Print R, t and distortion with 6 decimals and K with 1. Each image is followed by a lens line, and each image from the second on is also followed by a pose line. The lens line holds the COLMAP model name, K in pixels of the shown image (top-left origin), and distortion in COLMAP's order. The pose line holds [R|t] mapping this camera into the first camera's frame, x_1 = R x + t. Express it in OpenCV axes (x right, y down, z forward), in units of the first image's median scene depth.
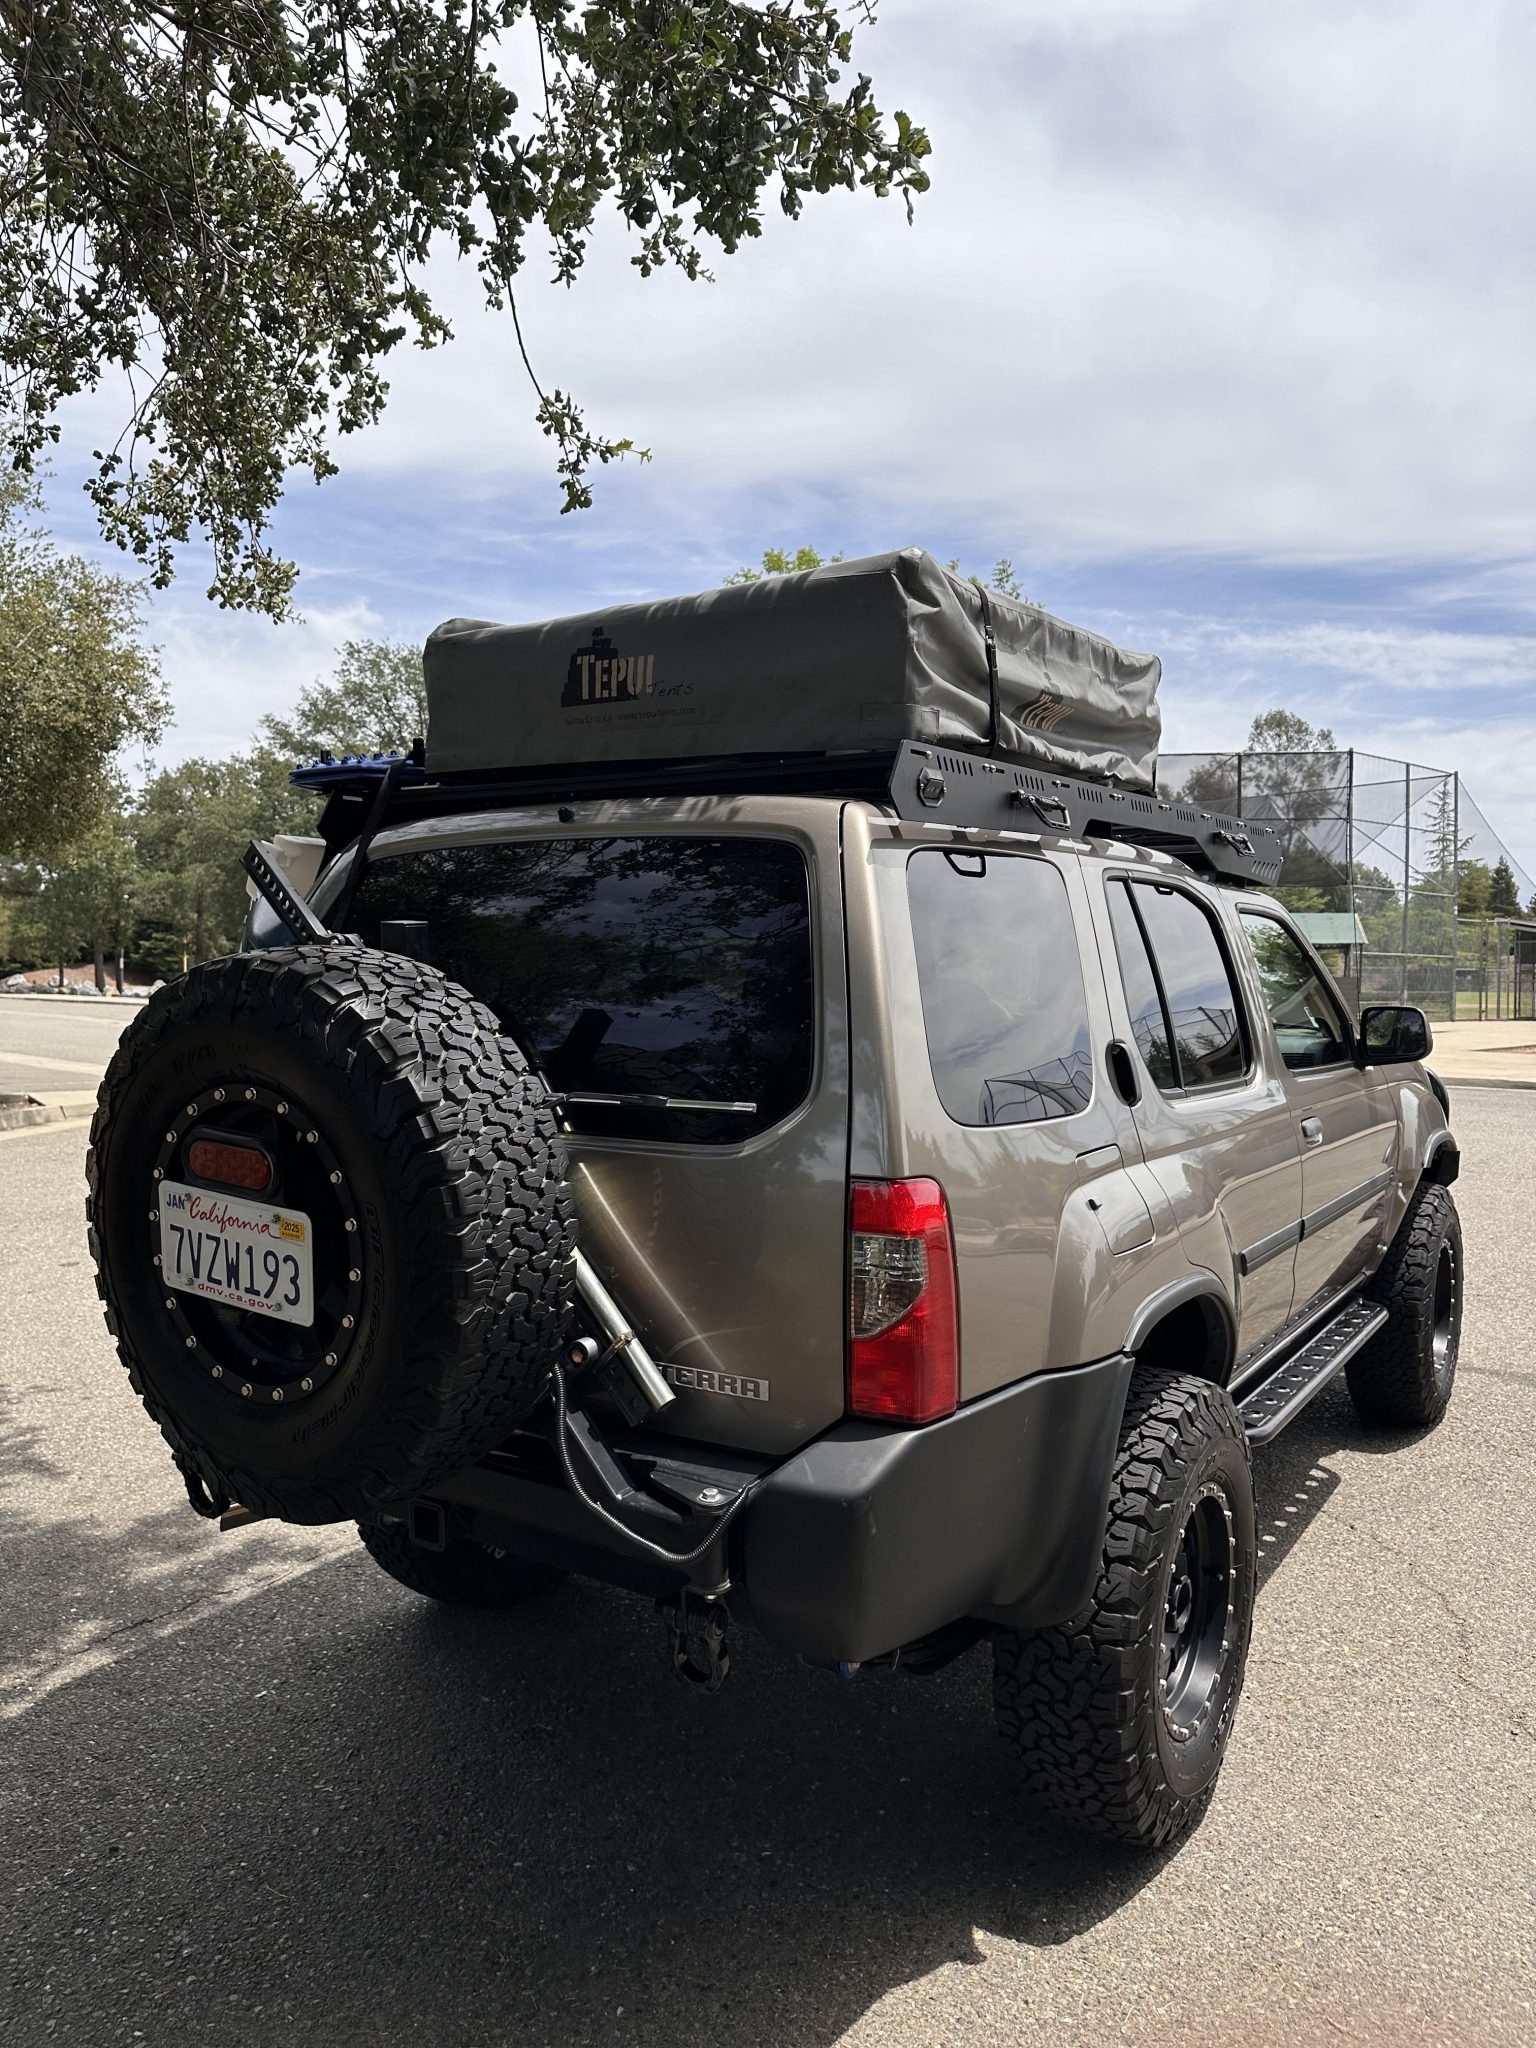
lens RADIAL K [[1402.2, 0, 783.7], [0, 1402.2, 971.0], [0, 0, 1]] dist [0.078640, -0.119348]
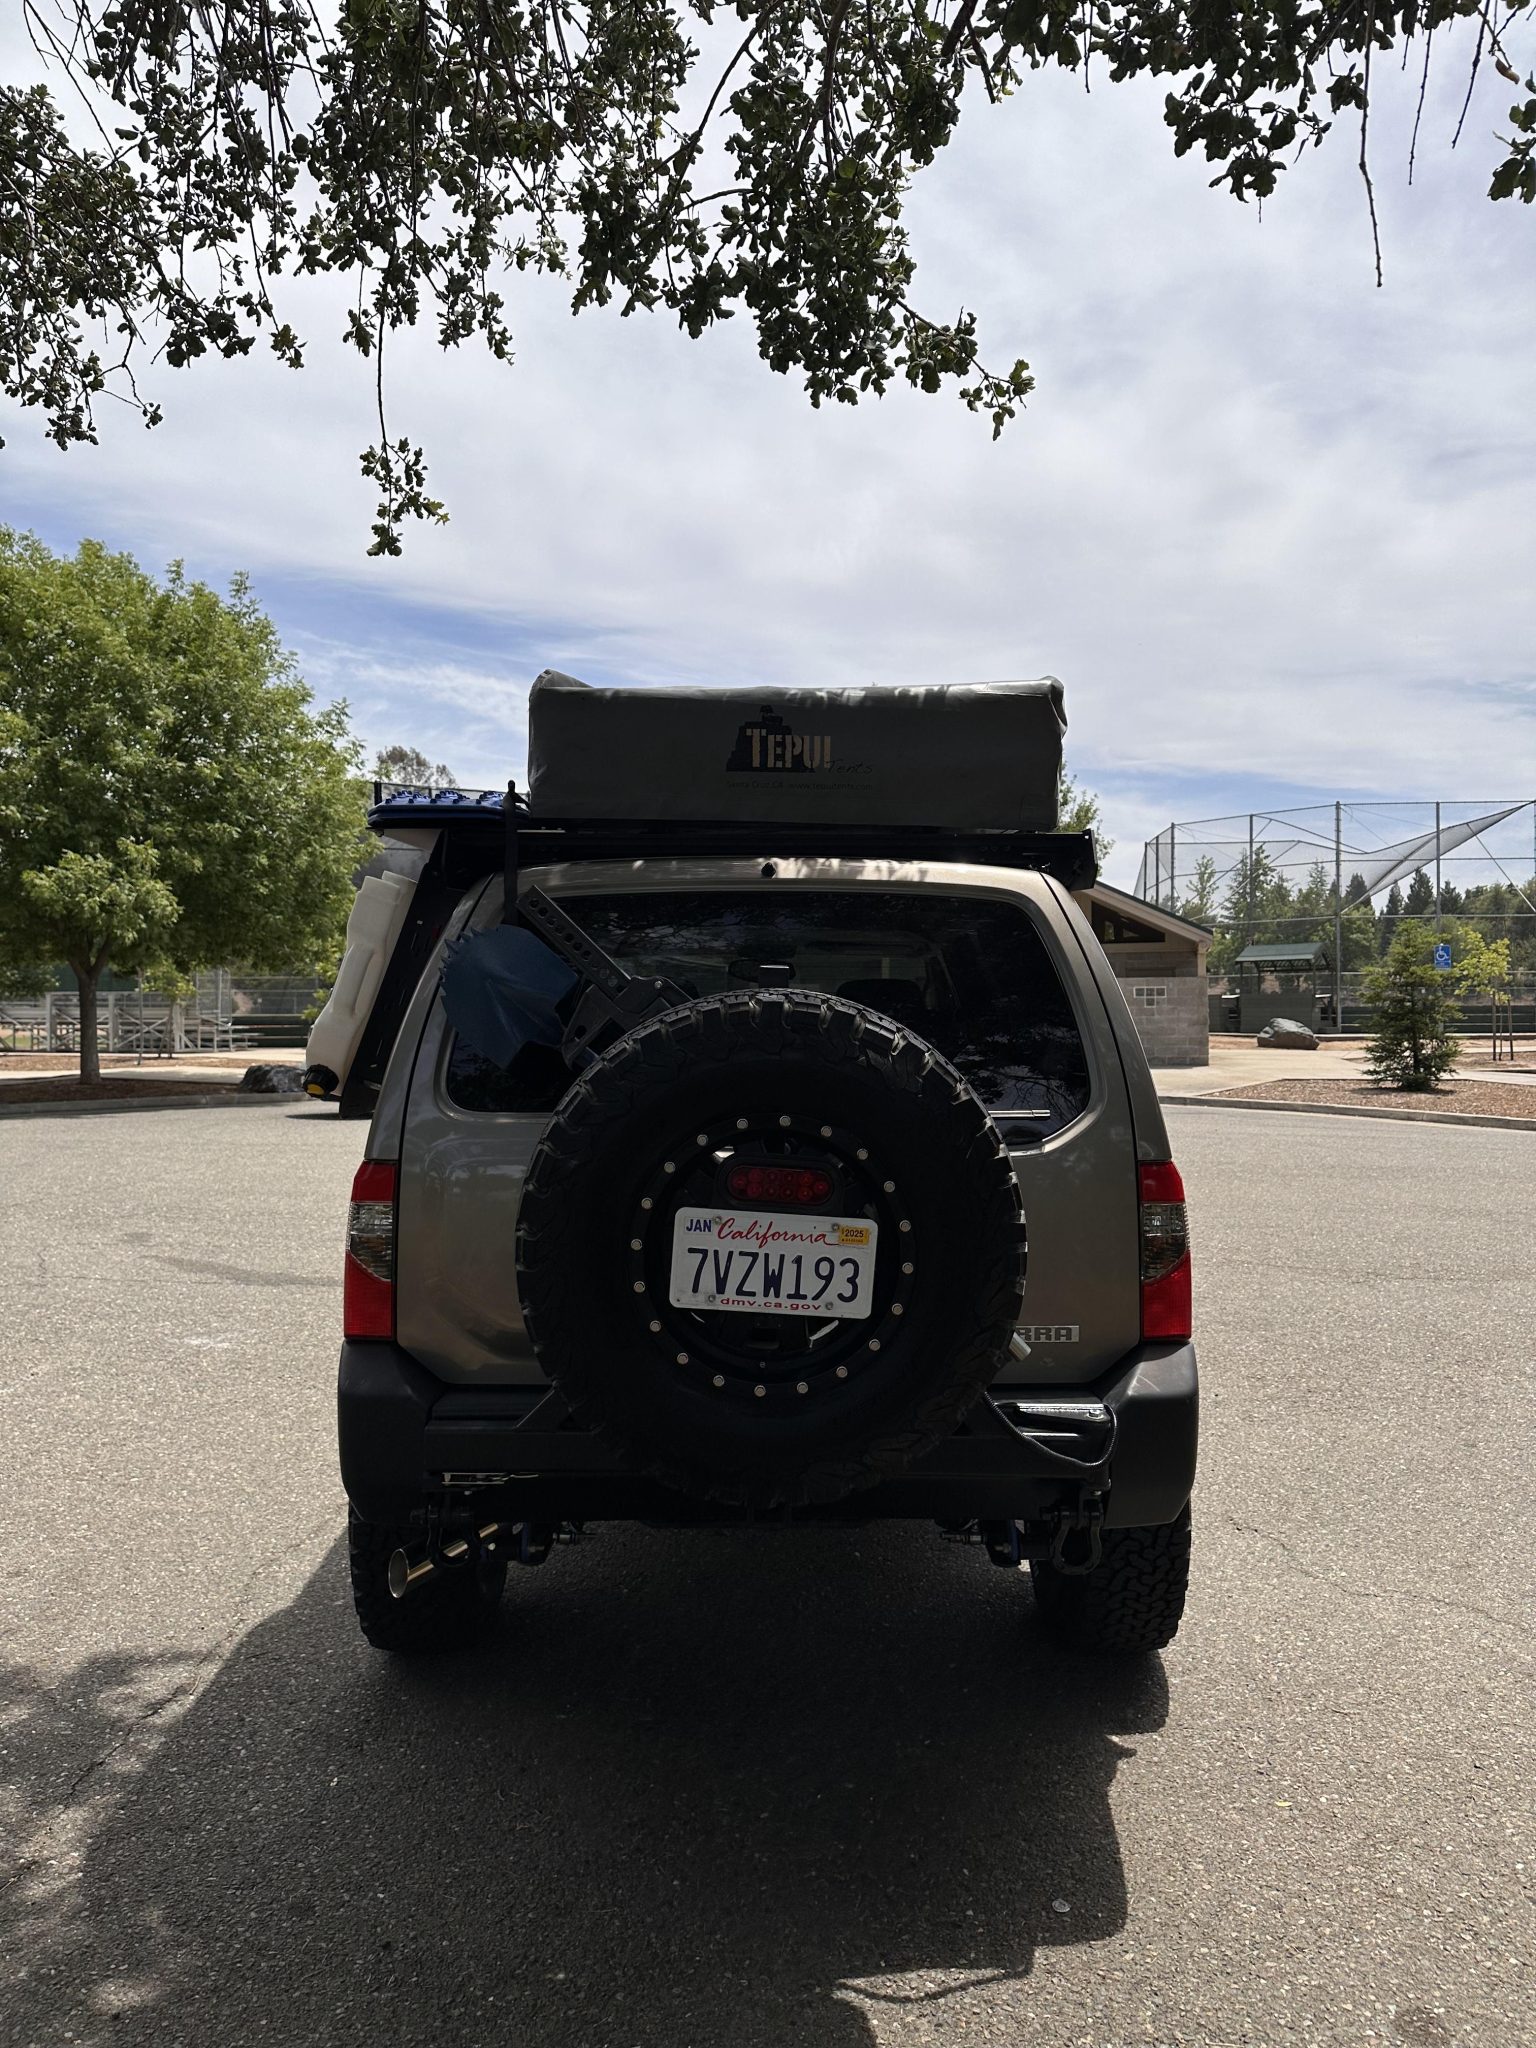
lens RADIAL K [[1437.5, 0, 771.4], [0, 1437.5, 957.6], [0, 0, 1]] dist [-0.001865, -0.003319]
pose [[0.833700, 0.012669, 0.552073, -0.826462], [0.003626, 0.999590, -0.028414, -0.008504], [-0.552206, 0.025691, 0.833312, 0.042695]]
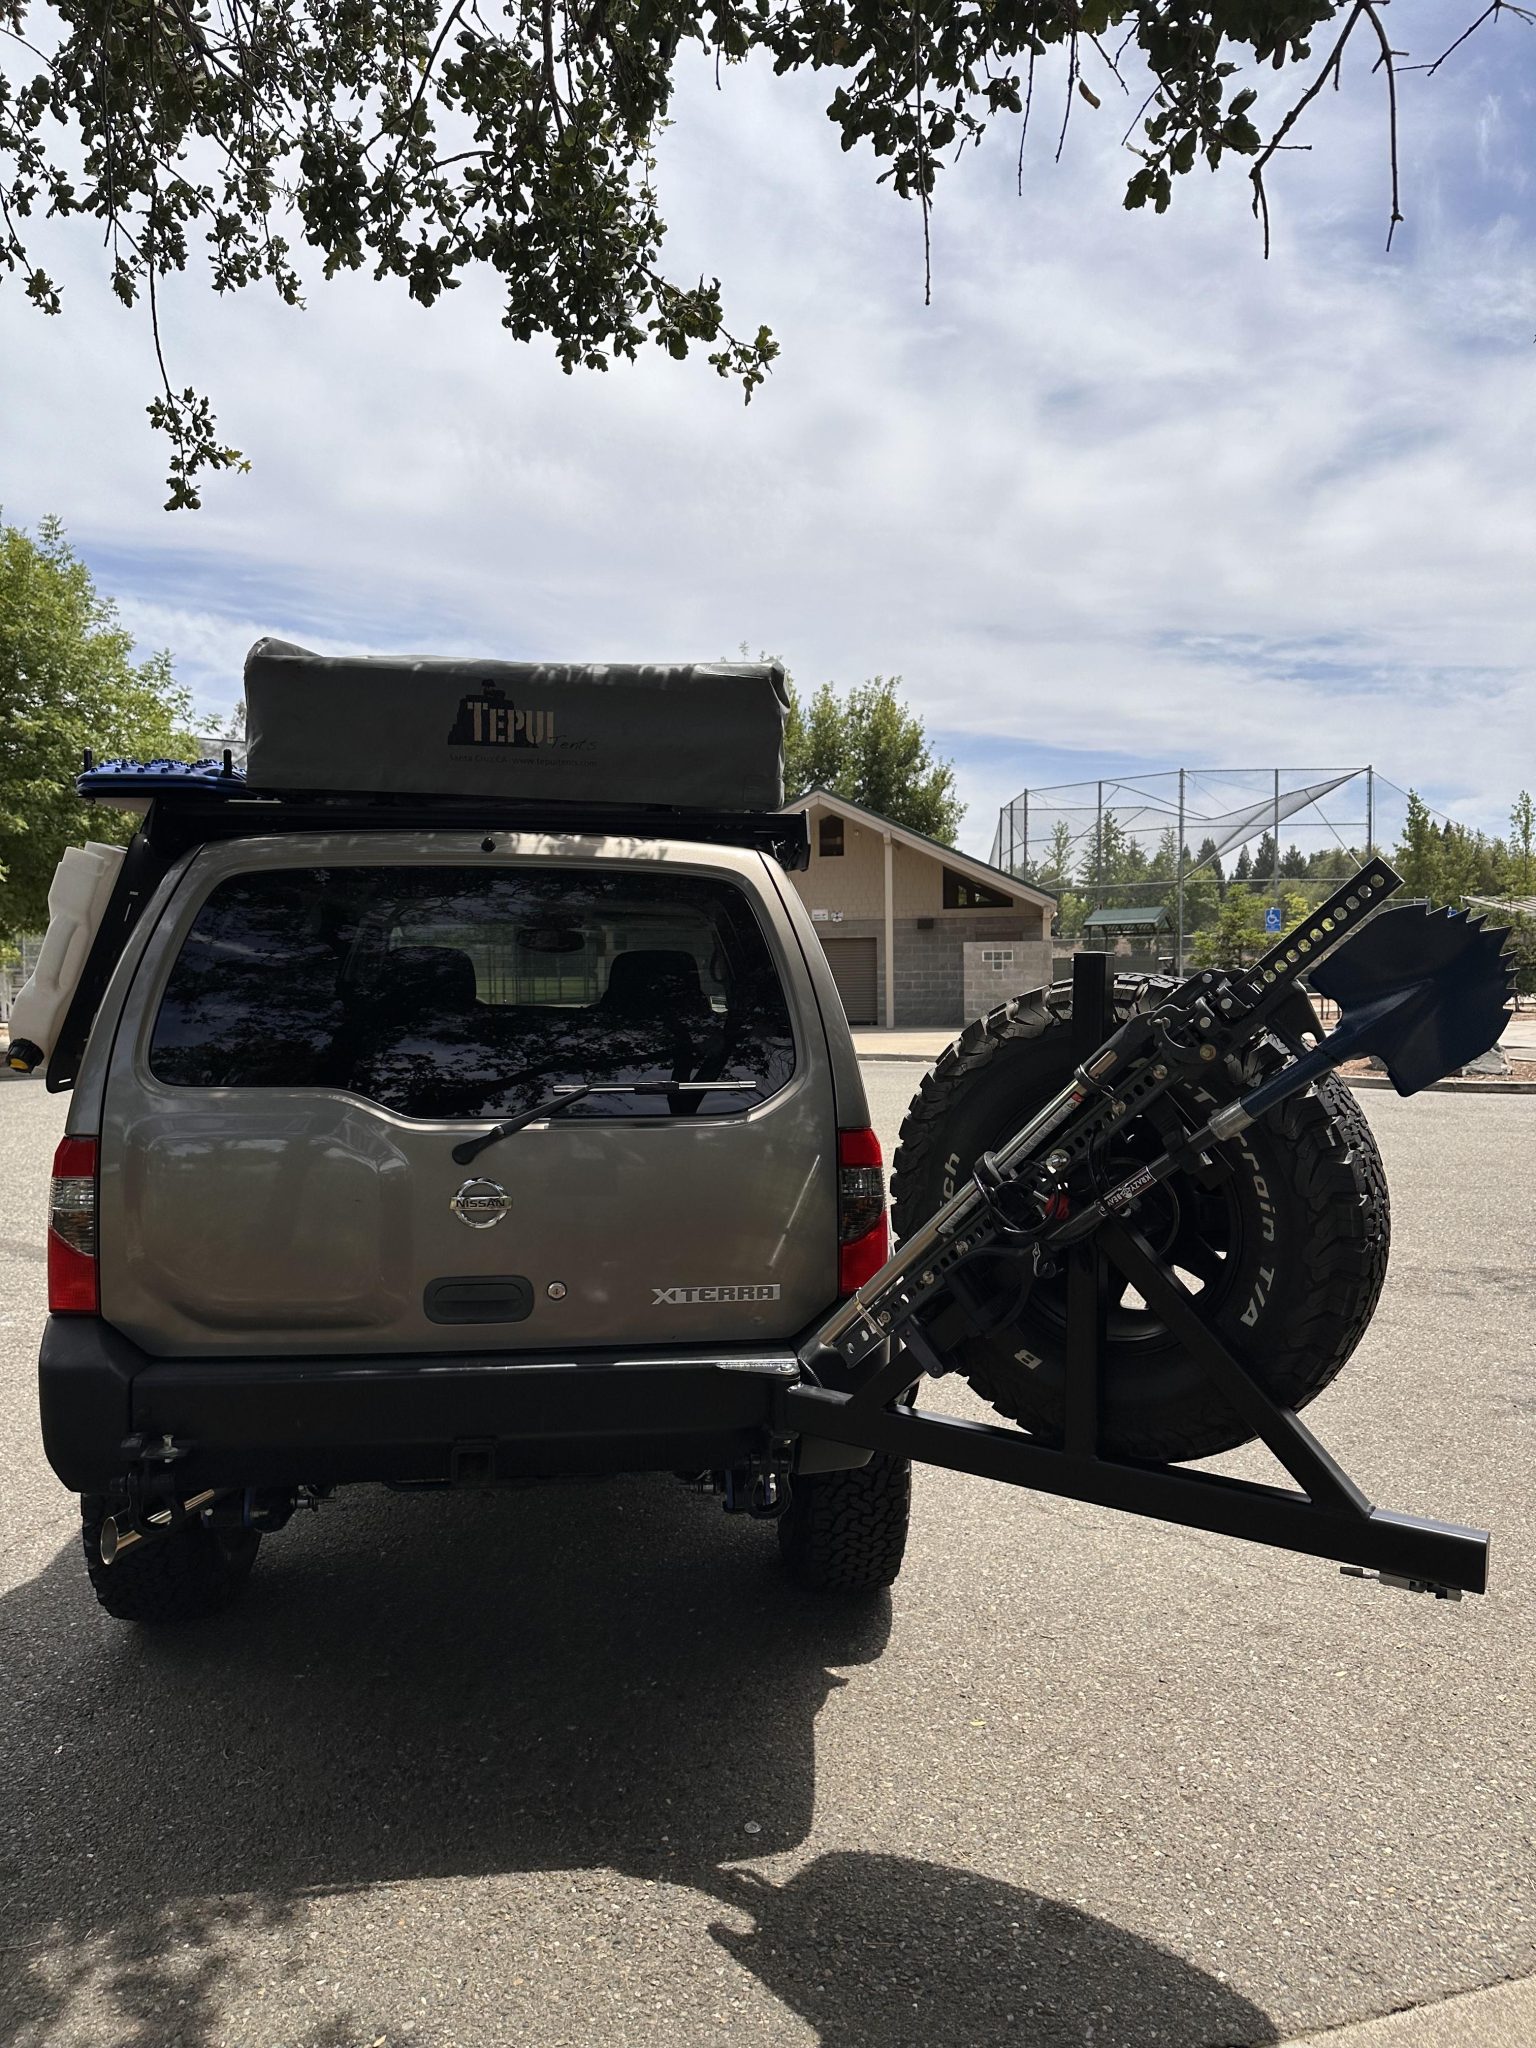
lens RADIAL K [[1439.9, 0, 761.7], [0, 1439.9, 974.0], [0, 0, 1]] dist [0.015218, -0.020976]
pose [[0.780631, -0.011040, 0.624895, -0.748698], [0.007493, 0.999937, 0.008306, -0.013983], [-0.624948, -0.001801, 0.780665, -0.055914]]
